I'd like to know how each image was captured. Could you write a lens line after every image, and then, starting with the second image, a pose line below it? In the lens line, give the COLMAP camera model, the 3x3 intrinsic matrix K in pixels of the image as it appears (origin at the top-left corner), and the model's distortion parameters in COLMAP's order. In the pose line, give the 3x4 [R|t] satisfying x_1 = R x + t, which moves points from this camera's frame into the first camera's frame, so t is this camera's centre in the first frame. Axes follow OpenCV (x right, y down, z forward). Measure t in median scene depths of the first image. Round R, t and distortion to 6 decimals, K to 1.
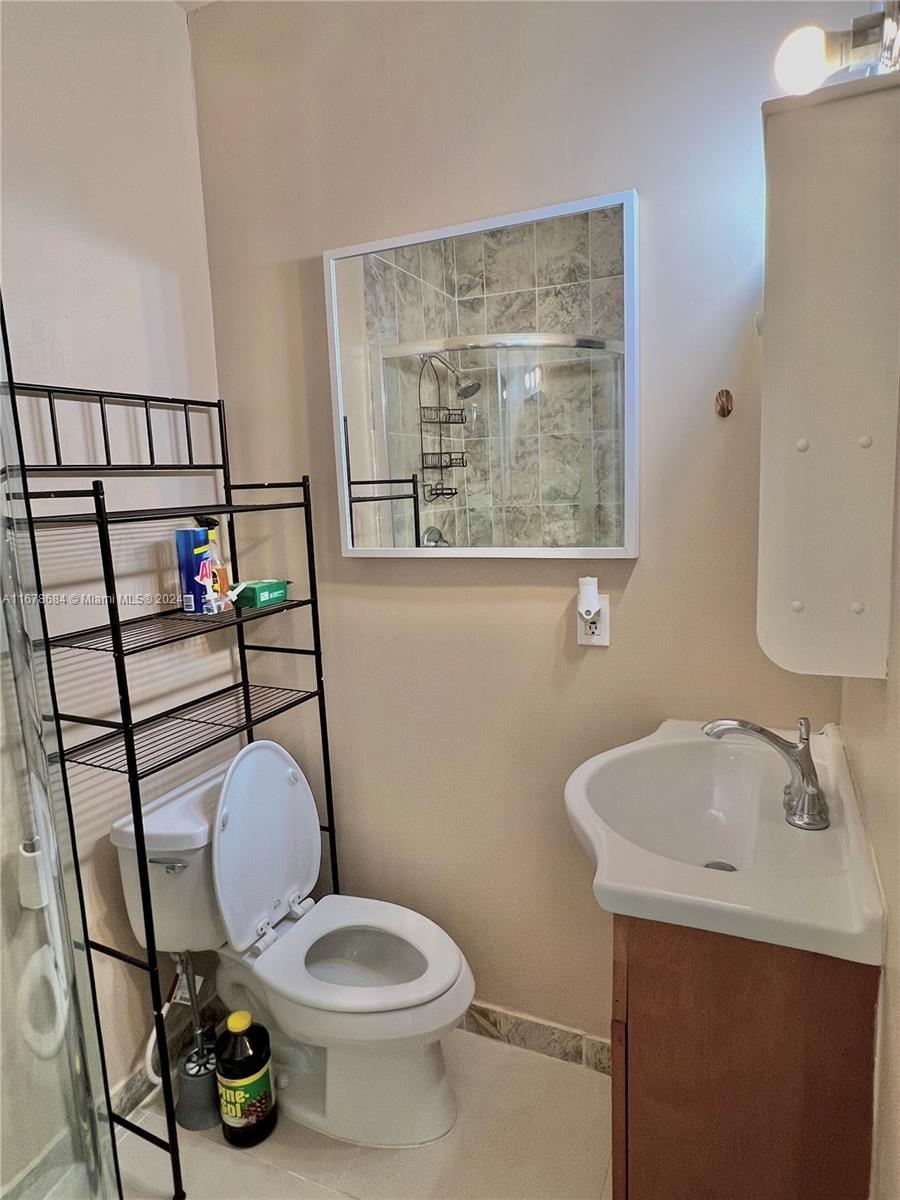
lens RADIAL K [[731.0, 0, 450.4], [0, 731.0, 595.0], [0, 0, 1]] dist [-0.000862, -0.000064]
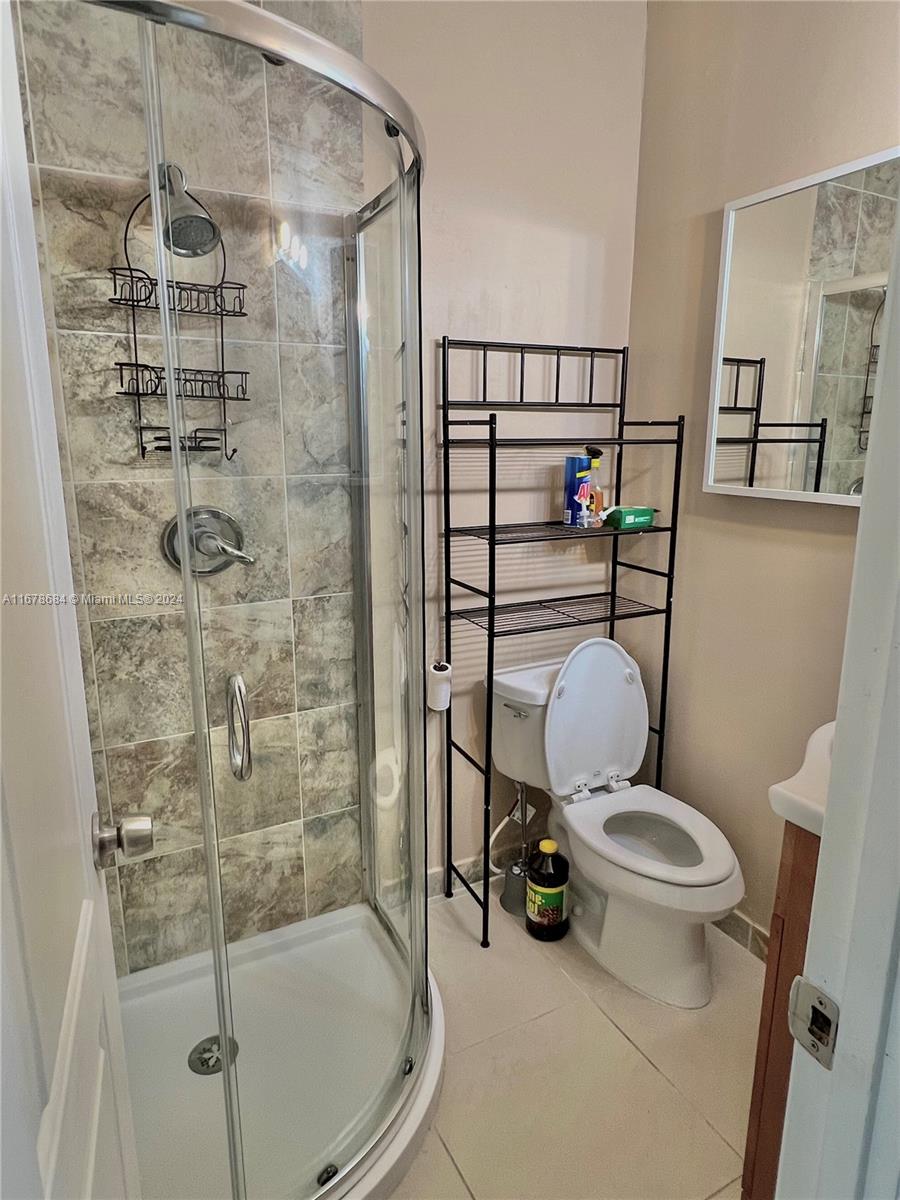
lens RADIAL K [[731.0, 0, 450.4], [0, 731.0, 595.0], [0, 0, 1]] dist [-0.000862, -0.000064]
pose [[0.788859, 0.176384, -0.588719, 0.230799], [-0.129225, 0.984120, 0.121693, 0.015827], [0.600835, -0.019921, 0.799125, -0.106974]]
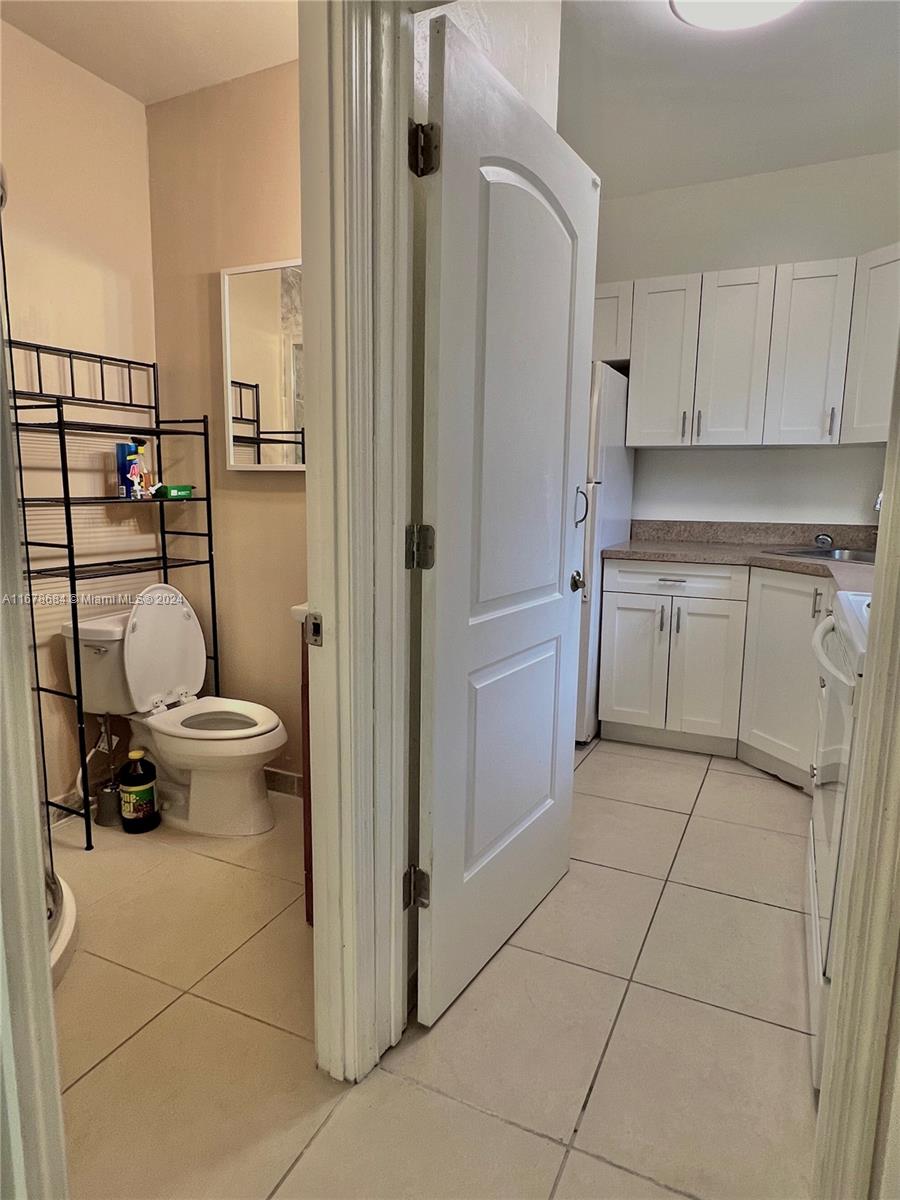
lens RADIAL K [[731.0, 0, 450.4], [0, 731.0, 595.0], [0, 0, 1]] dist [-0.000862, -0.000064]
pose [[0.998384, 0.056184, -0.008474, 0.350530], [-0.056191, 0.998420, -0.000666, 0.186129], [0.008423, 0.001141, 0.999964, -0.525041]]
